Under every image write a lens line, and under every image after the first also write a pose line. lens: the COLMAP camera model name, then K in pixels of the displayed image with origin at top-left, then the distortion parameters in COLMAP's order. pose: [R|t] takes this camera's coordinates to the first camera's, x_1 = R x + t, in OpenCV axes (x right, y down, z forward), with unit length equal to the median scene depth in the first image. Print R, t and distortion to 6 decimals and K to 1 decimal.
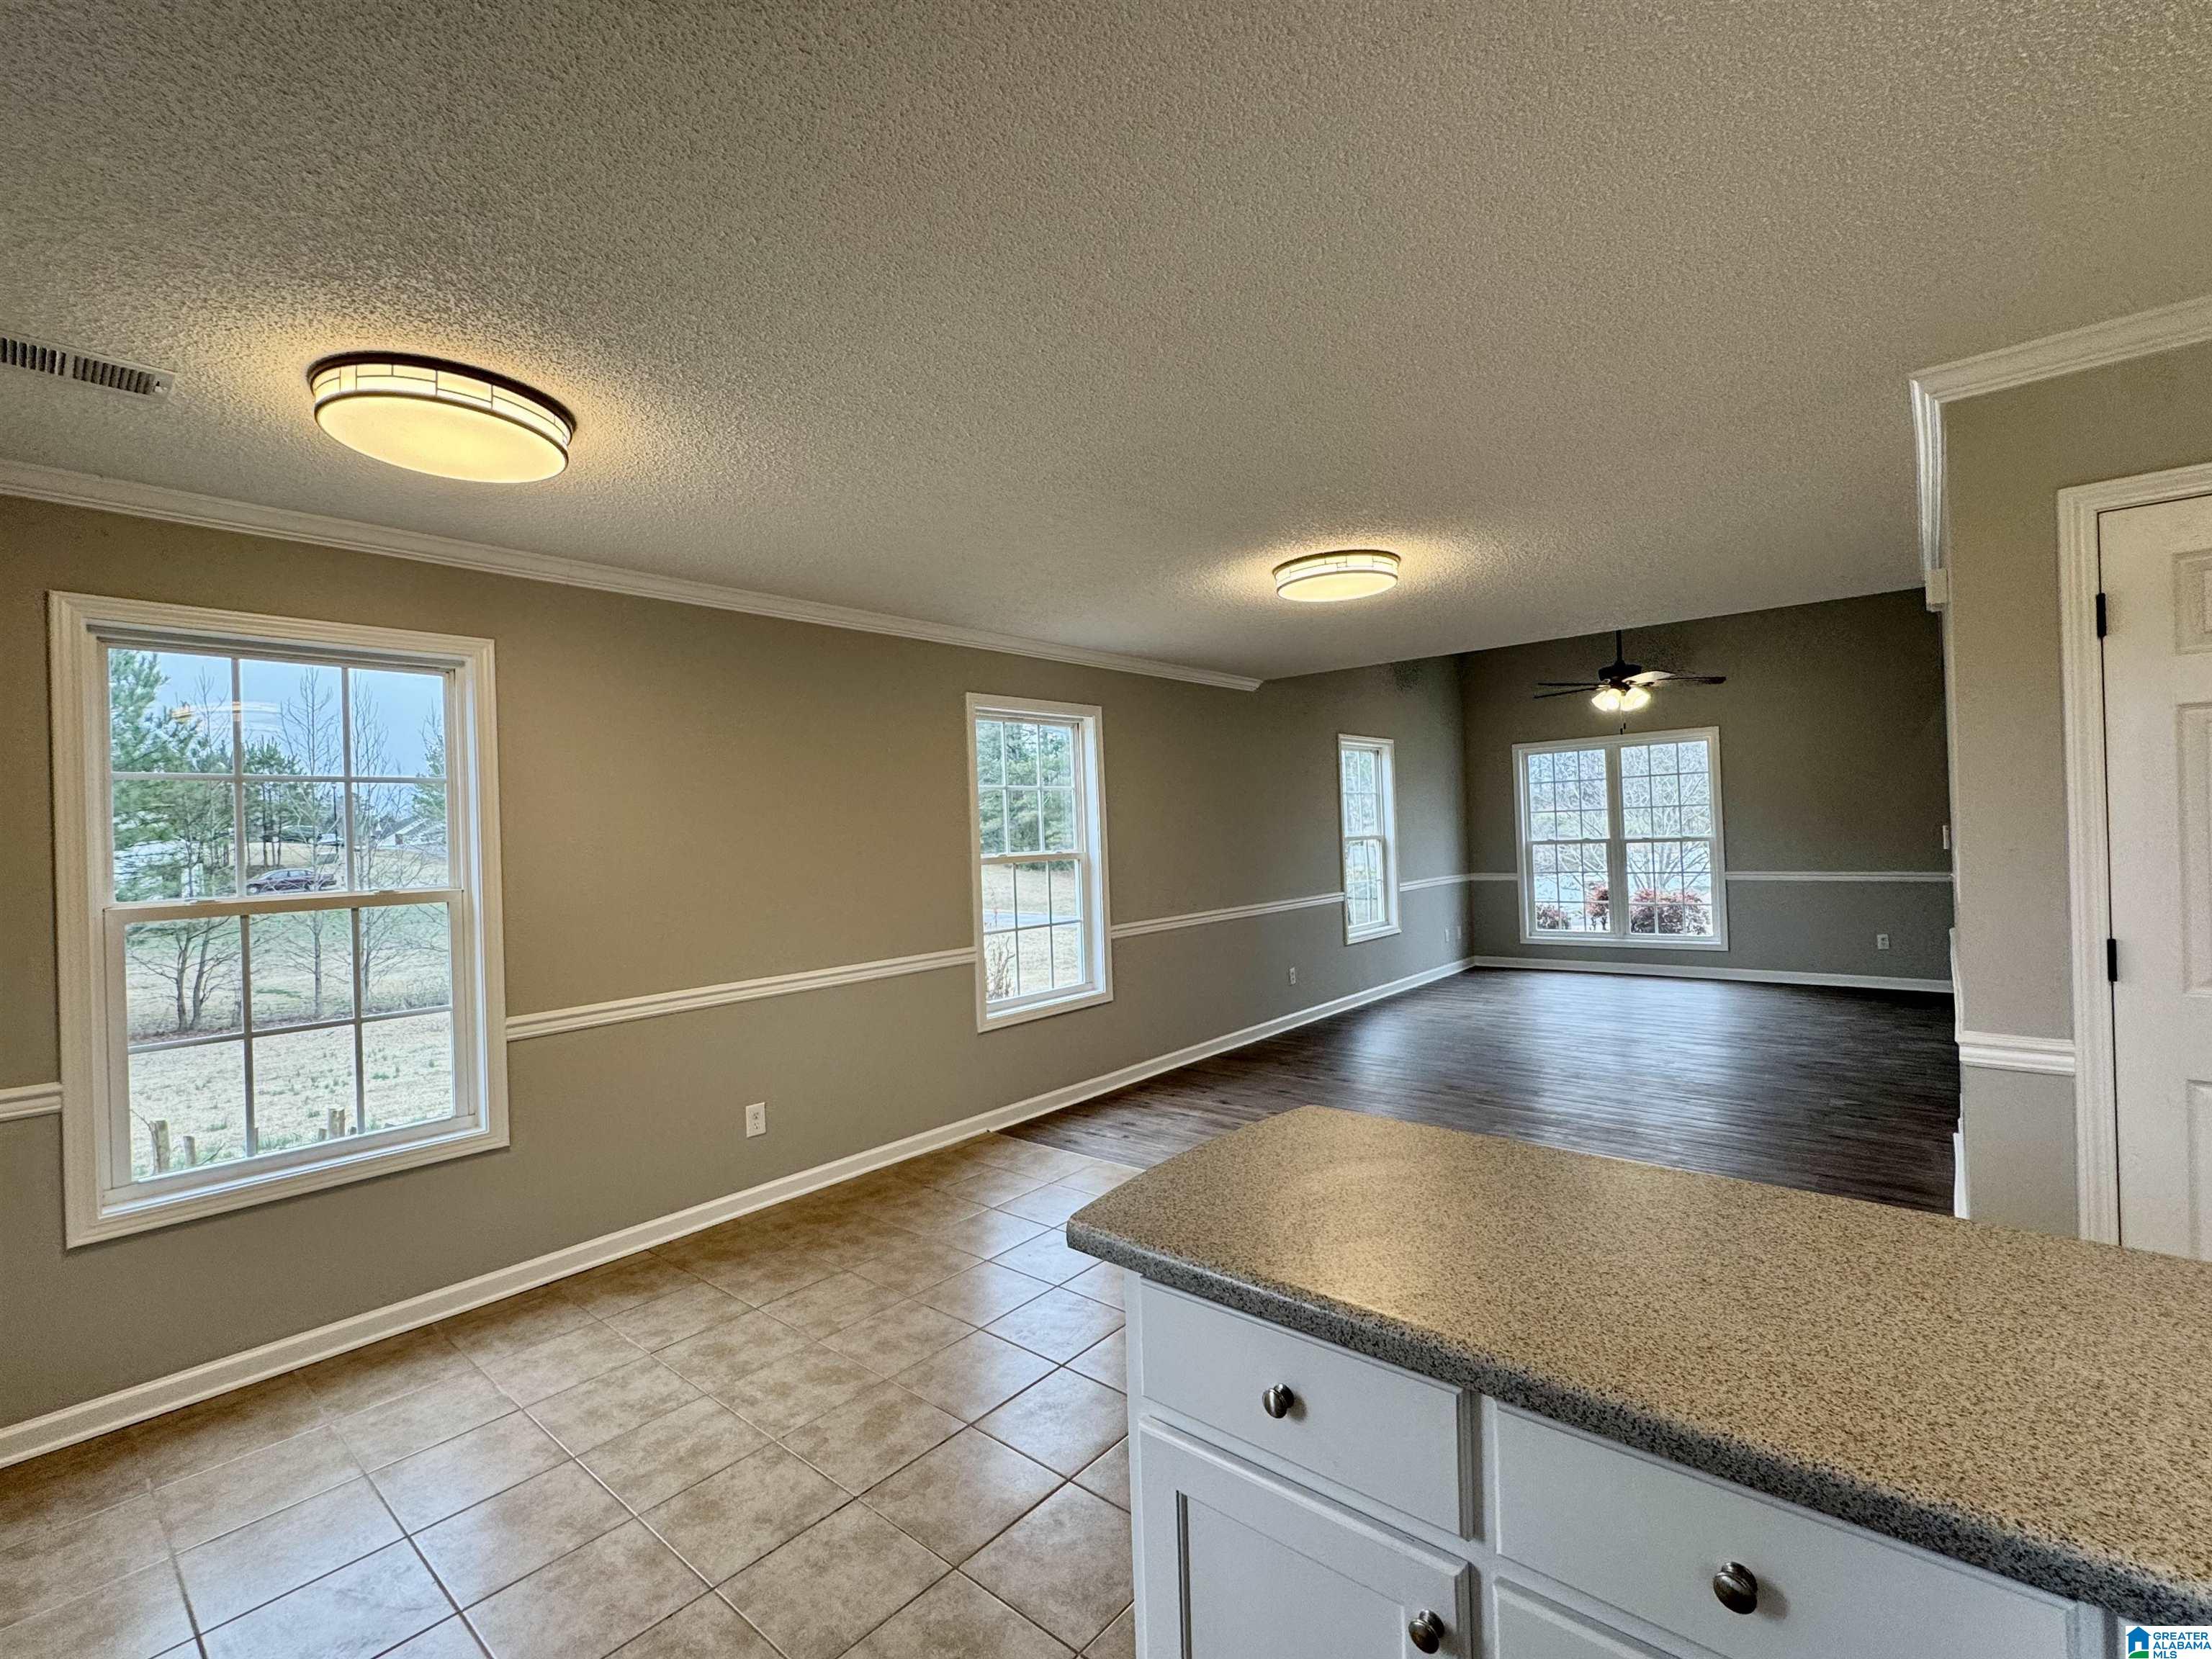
lens RADIAL K [[979.8, 0, 1107.1], [0, 979.8, 829.5], [0, 0, 1]] dist [-0.002145, 0.000747]
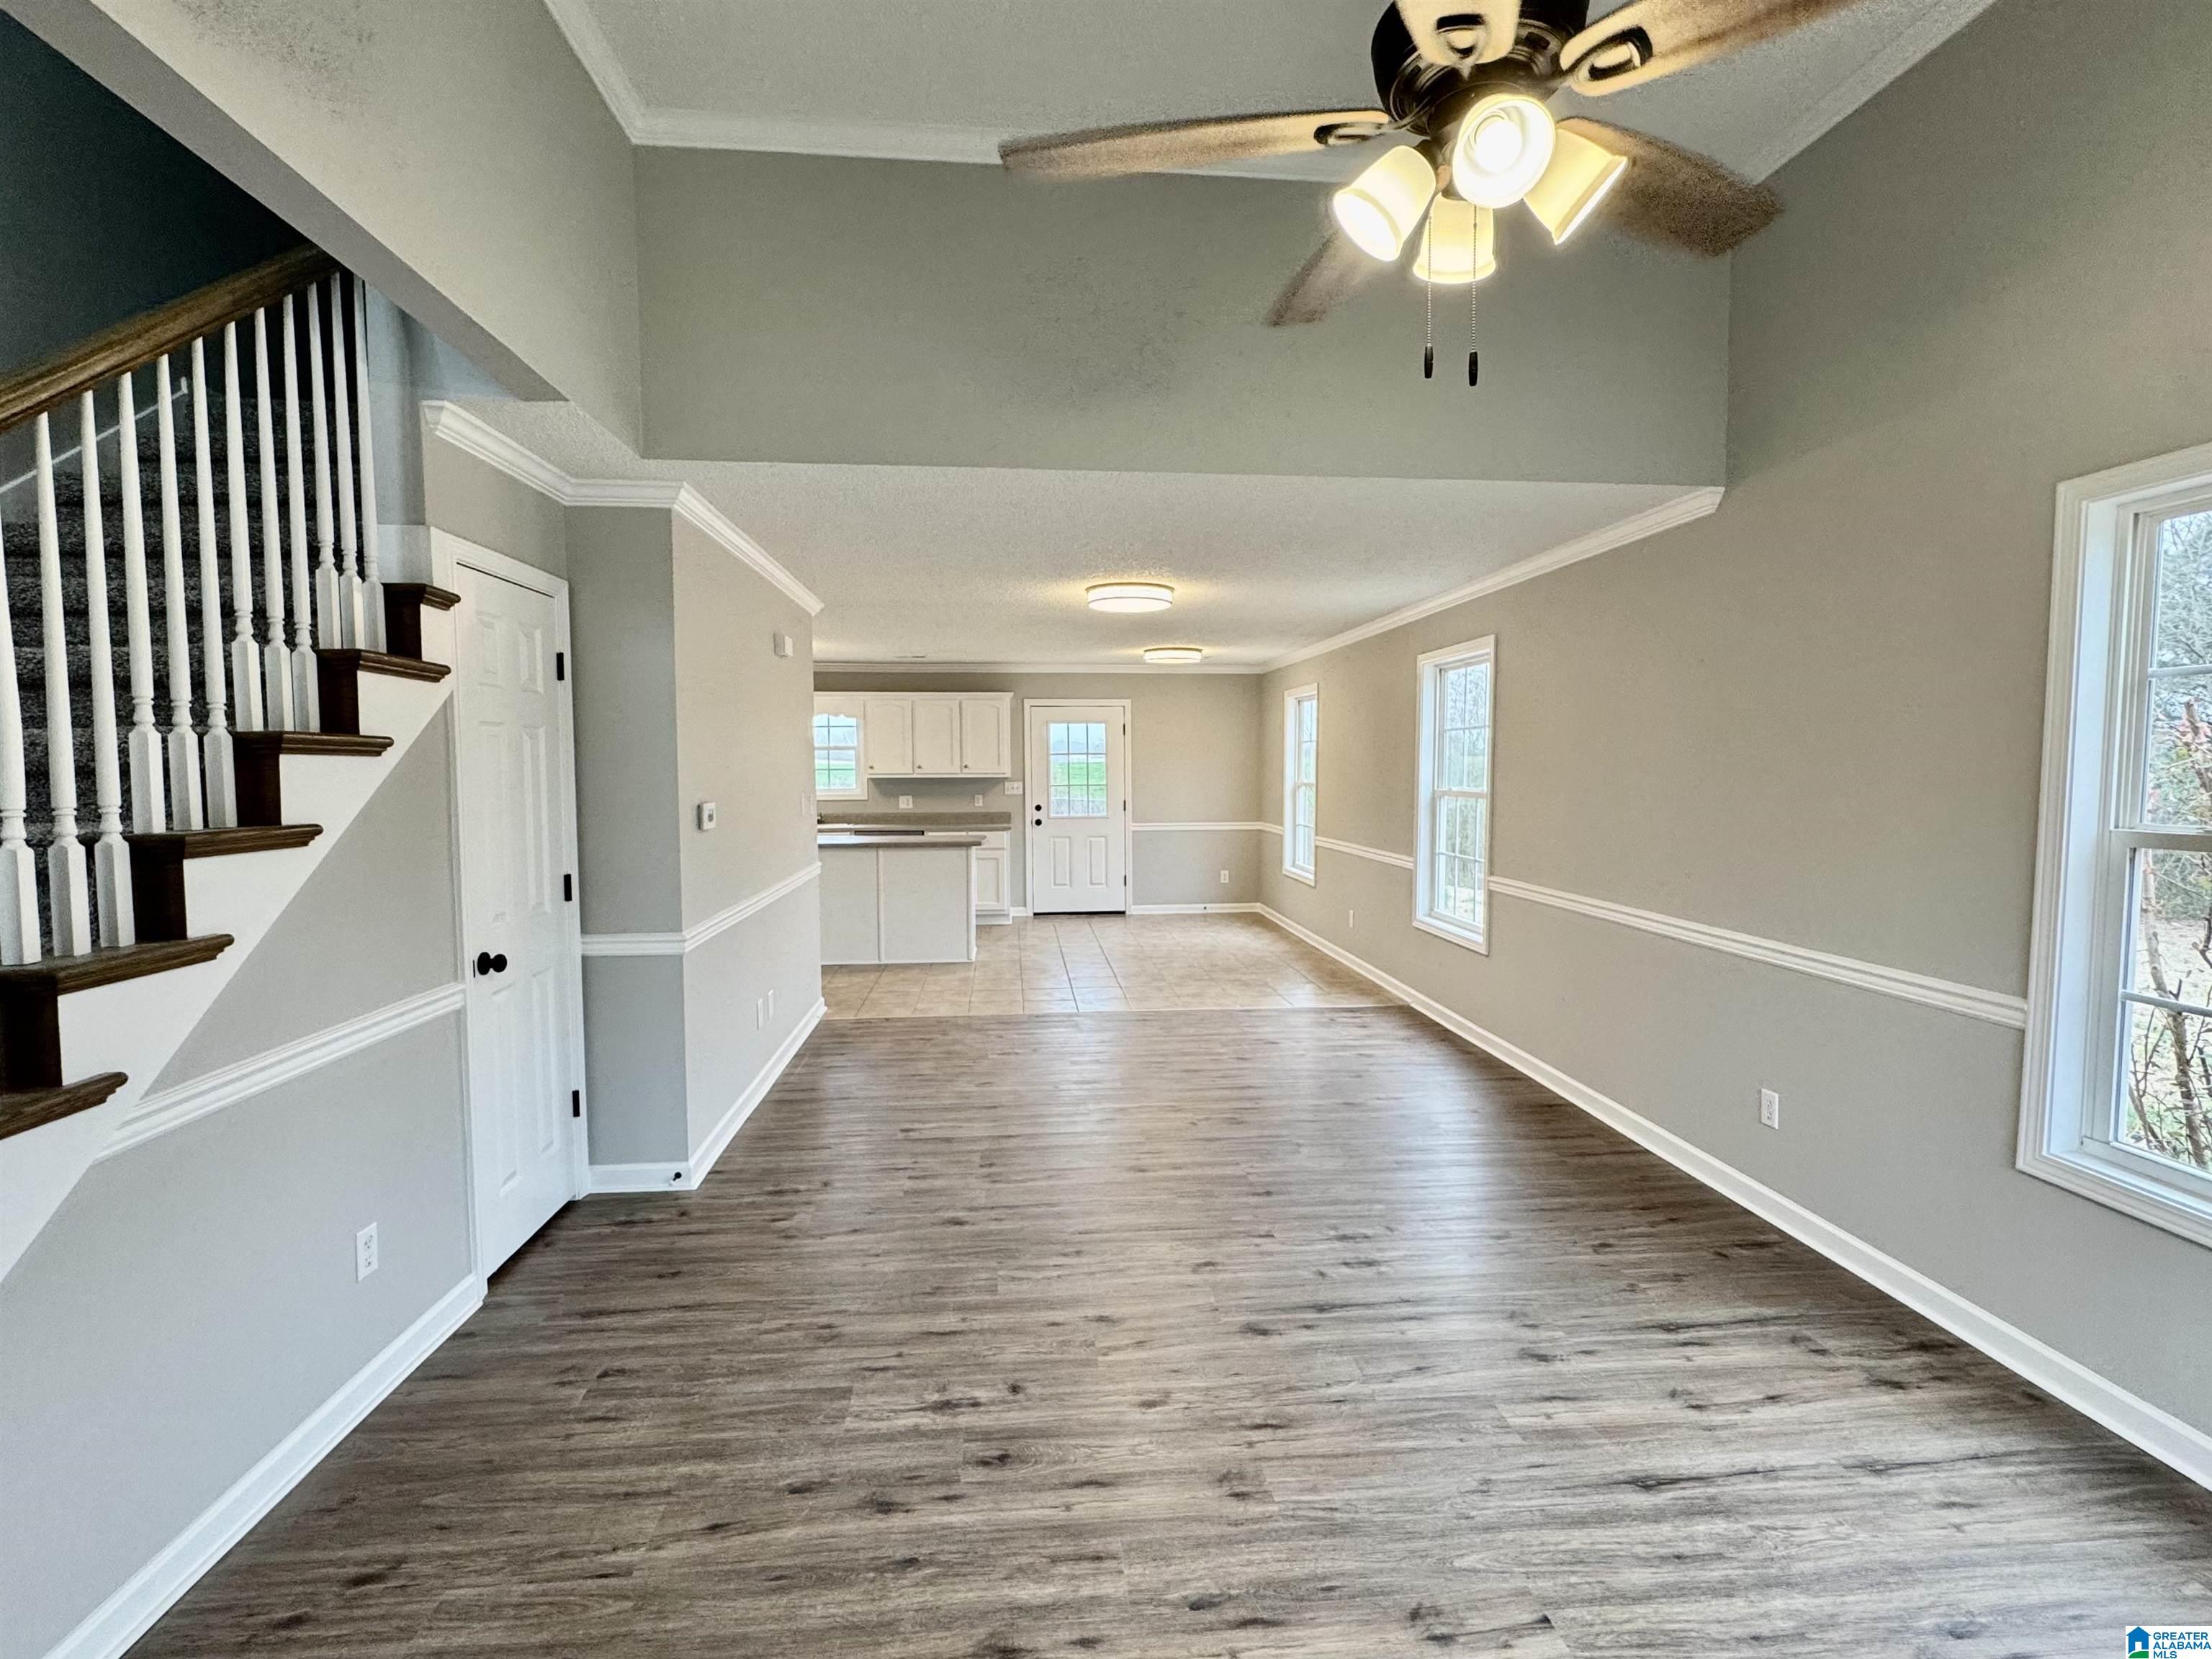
lens RADIAL K [[1018.0, 0, 1106.0], [0, 1018.0, 829.5], [0, 0, 1]] dist [-0.001879, 0.000373]
pose [[-0.694257, 0.082419, -0.714993, 1.580771], [0.028030, 0.995764, 0.087567, -0.064818], [0.719181, 0.040752, -0.693626, 2.378506]]
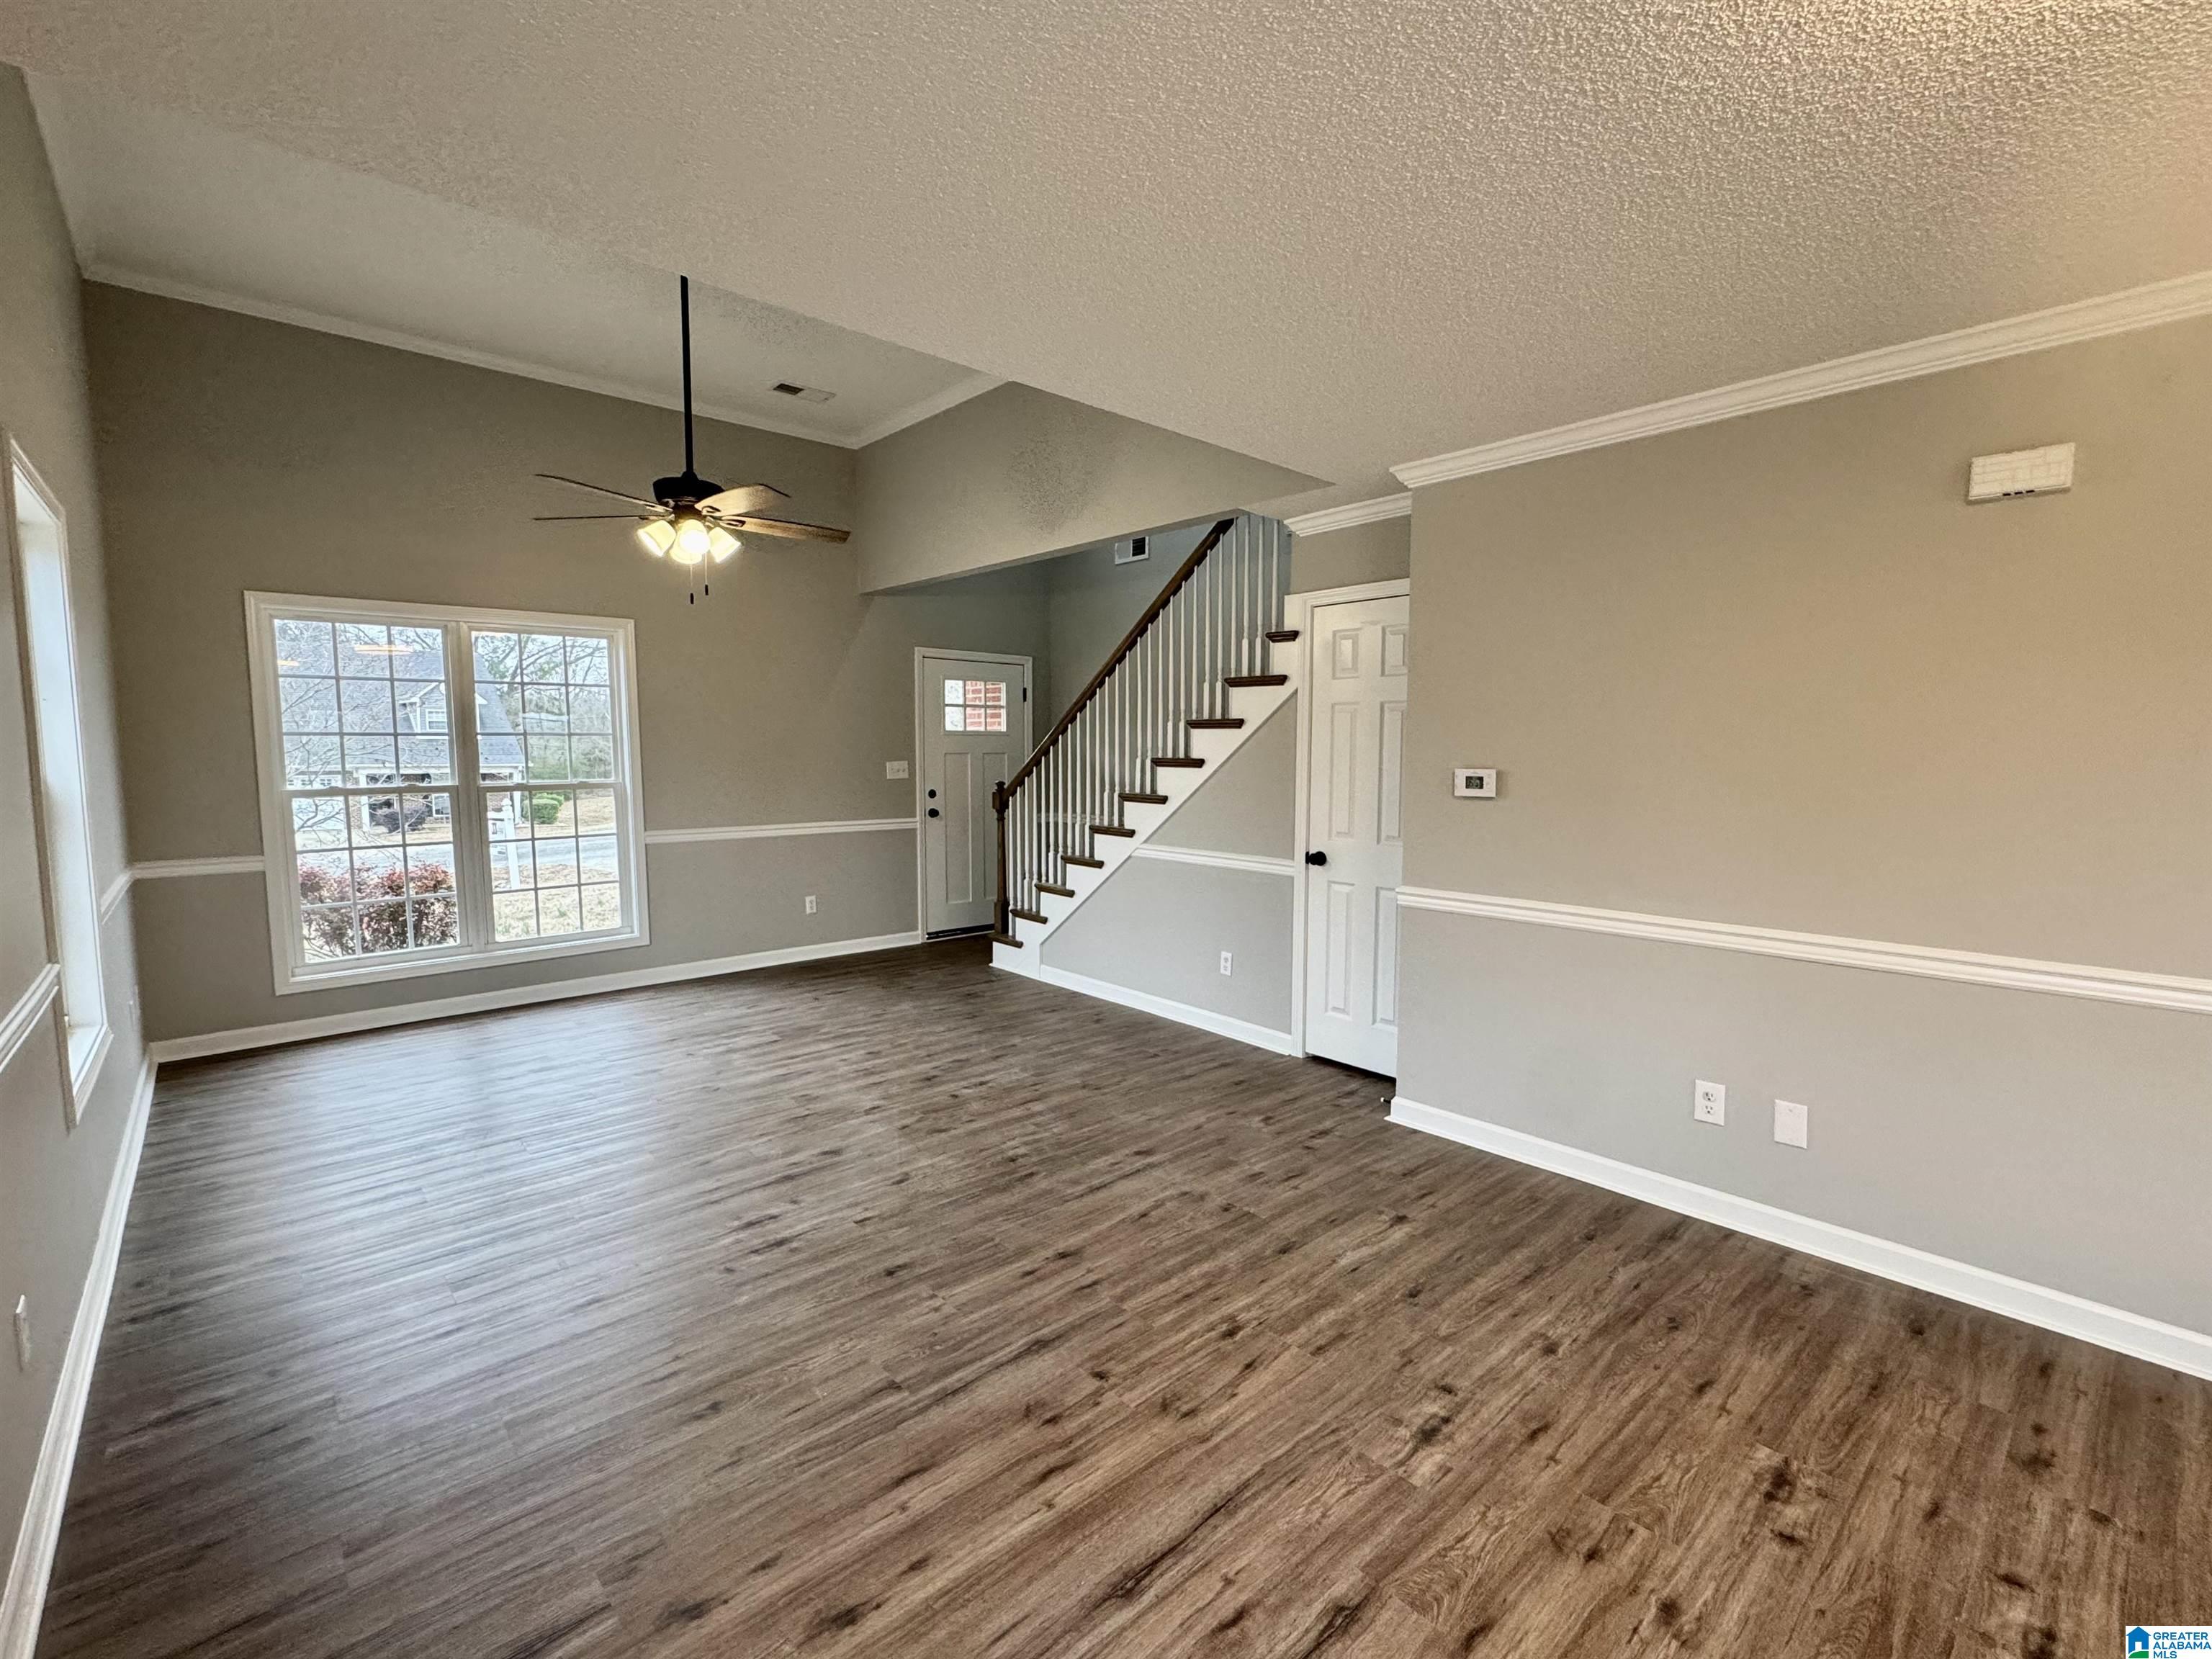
lens RADIAL K [[979.0, 0, 1103.8], [0, 979.0, 831.5], [0, 0, 1]] dist [-0.000302, 0.000185]
pose [[0.129799, -0.049903, 0.990284, -0.041462], [-0.008926, 0.998633, 0.051494, 0.010825], [-0.991500, -0.015523, 0.129176, 1.493917]]
